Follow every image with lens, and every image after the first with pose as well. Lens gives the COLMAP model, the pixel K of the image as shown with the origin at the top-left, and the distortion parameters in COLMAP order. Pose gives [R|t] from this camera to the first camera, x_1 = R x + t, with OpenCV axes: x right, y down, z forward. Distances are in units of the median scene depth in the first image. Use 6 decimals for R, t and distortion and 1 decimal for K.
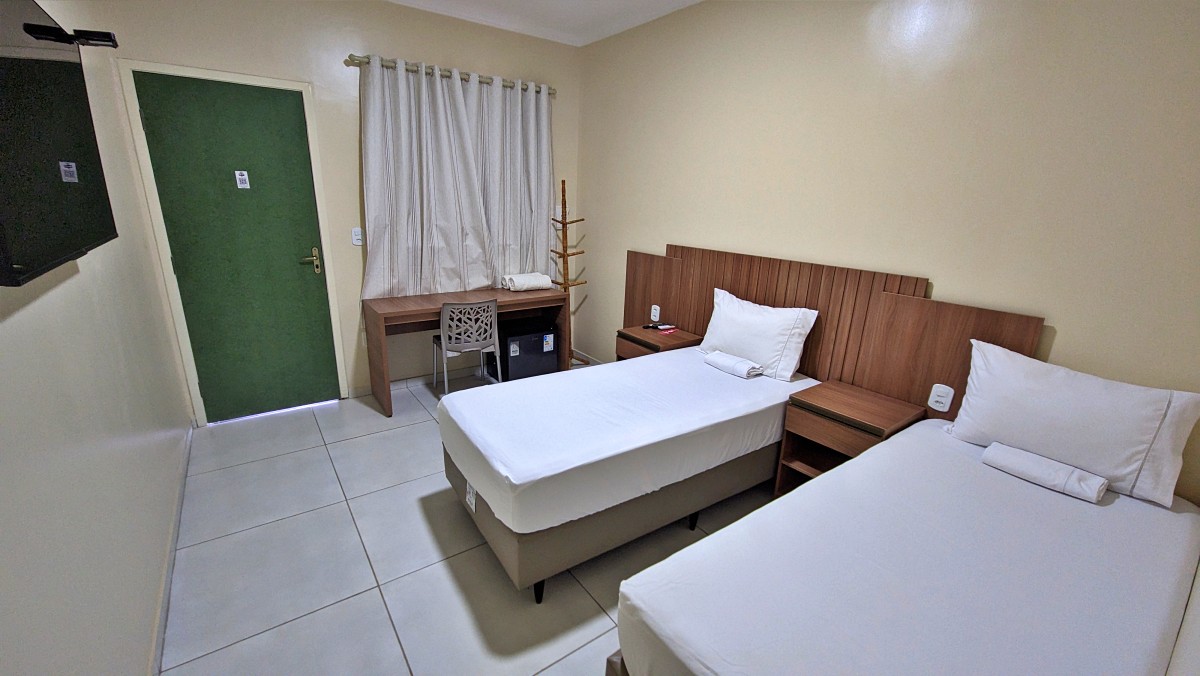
lens RADIAL K [[496.4, 0, 591.2], [0, 496.4, 341.2], [0, 0, 1]] dist [0.001151, 0.000112]
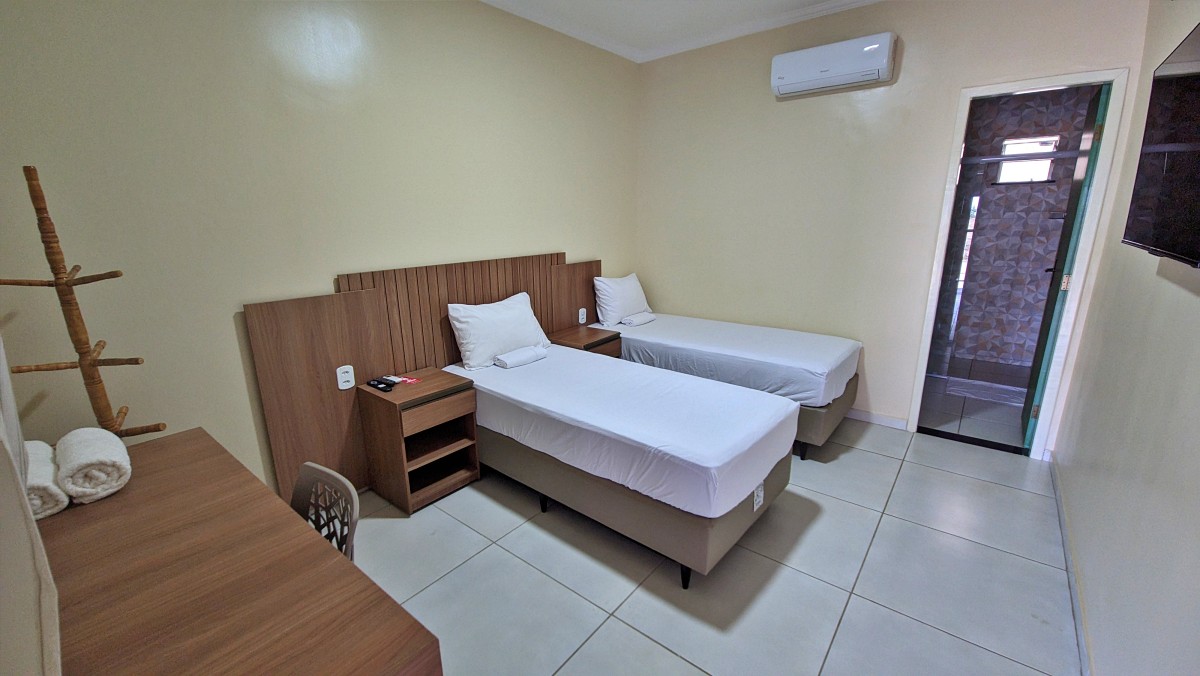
lens RADIAL K [[496.4, 0, 591.2], [0, 496.4, 341.2], [0, 0, 1]] dist [0.001151, 0.000112]
pose [[-0.269809, -0.263091, 0.926276, -0.593347], [0.279215, 0.899246, 0.336744, -0.243082], [-0.921544, 0.349486, -0.169166, 0.811241]]
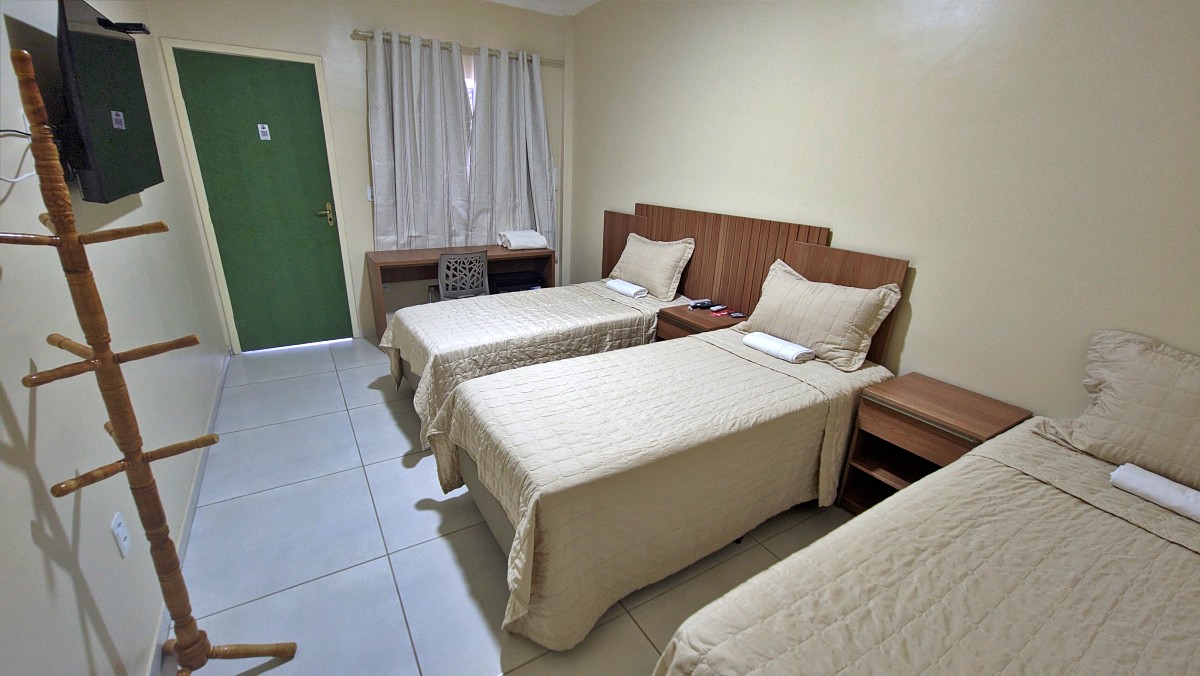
lens RADIAL K [[499.0, 0, 600.0], [0, 499.0, 338.0], [0, 0, 1]] dist [-0.002830, -0.000151]
pose [[0.998634, 0.021274, -0.047731, 0.130563], [-0.018653, 0.998329, 0.054693, 0.049193], [0.048815, -0.053727, 0.997362, -0.134609]]
